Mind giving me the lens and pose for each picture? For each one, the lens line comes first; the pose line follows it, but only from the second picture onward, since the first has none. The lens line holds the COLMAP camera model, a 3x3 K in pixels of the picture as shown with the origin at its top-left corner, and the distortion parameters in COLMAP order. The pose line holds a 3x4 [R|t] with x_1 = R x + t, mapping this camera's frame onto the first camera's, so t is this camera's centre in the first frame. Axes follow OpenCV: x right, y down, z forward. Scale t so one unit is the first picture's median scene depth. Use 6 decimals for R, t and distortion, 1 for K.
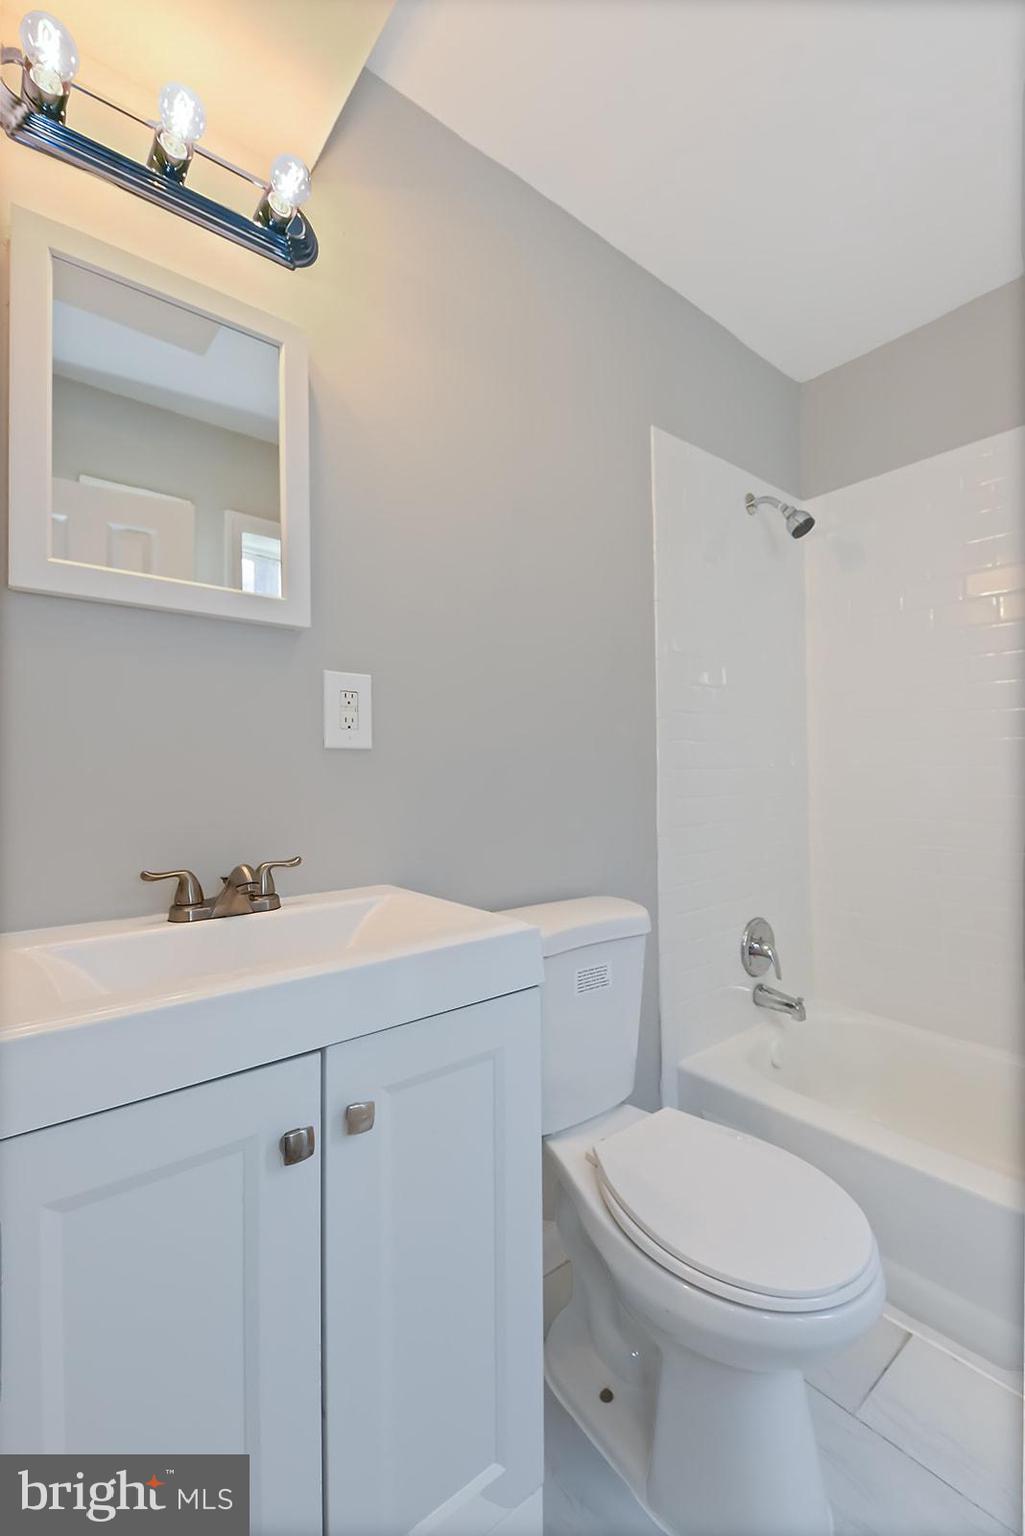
lens RADIAL K [[628.9, 0, 512.9], [0, 628.9, 762.1], [0, 0, 1]] dist [0.002010, -0.000090]
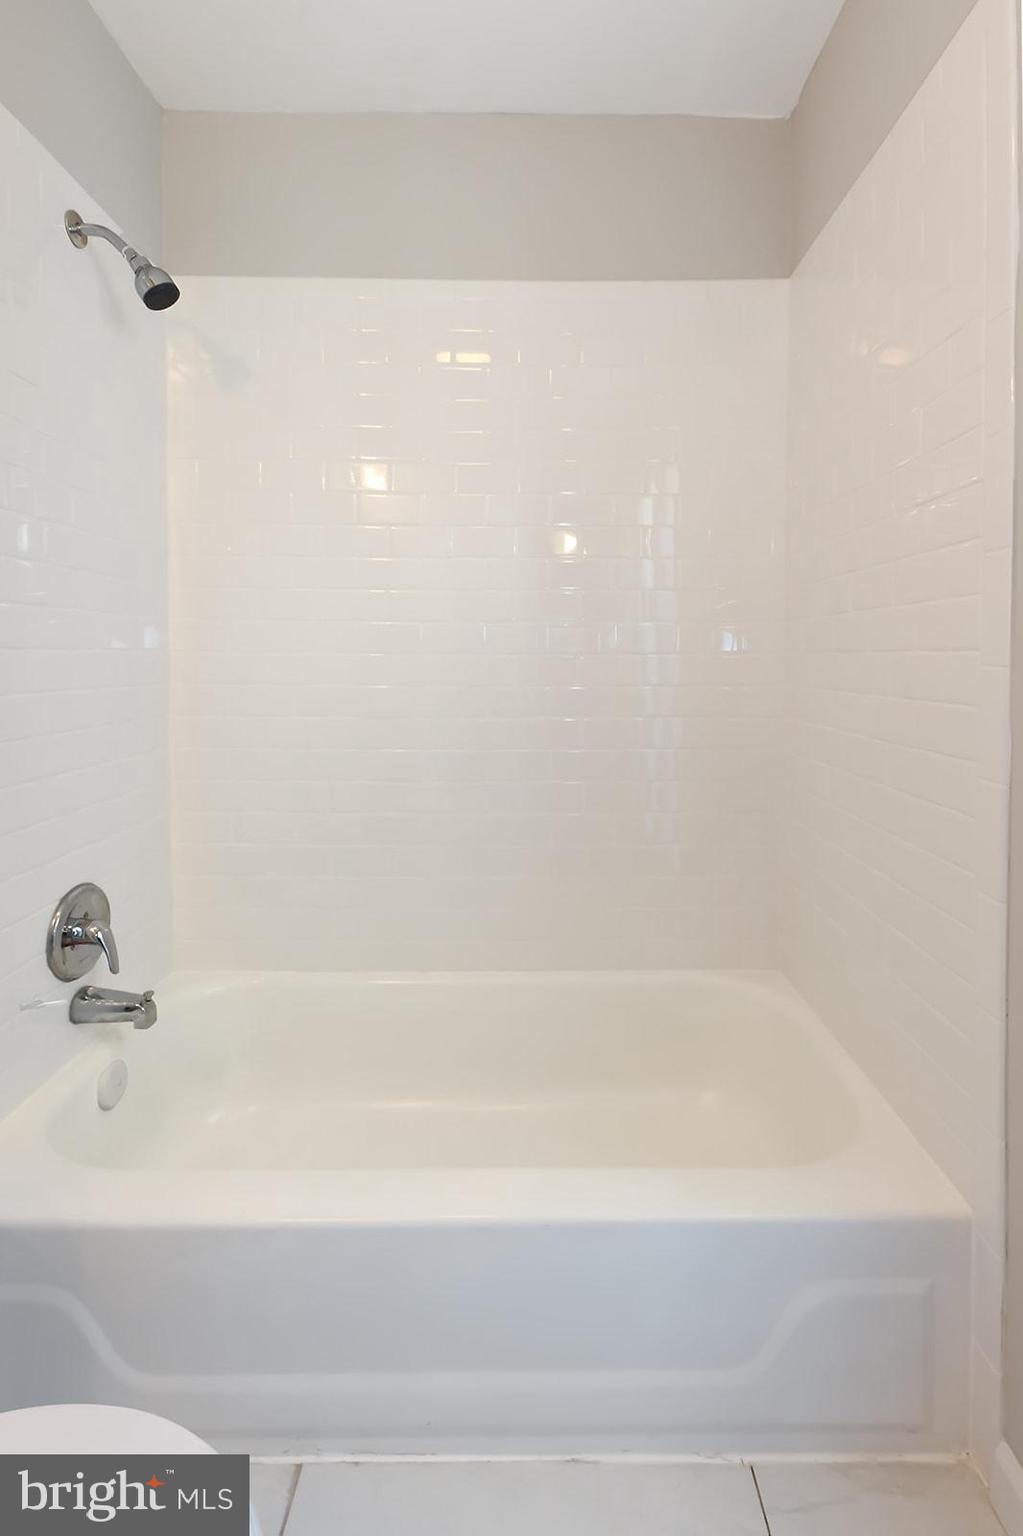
lens RADIAL K [[628.9, 0, 518.2], [0, 628.9, 761.6], [0, 0, 1]] dist [0.002010, -0.000090]
pose [[0.607377, 0.002509, 0.794410, 0.156244], [-0.014387, 0.999866, 0.007842, 0.114005], [-0.794284, -0.016192, 0.607331, 0.273687]]
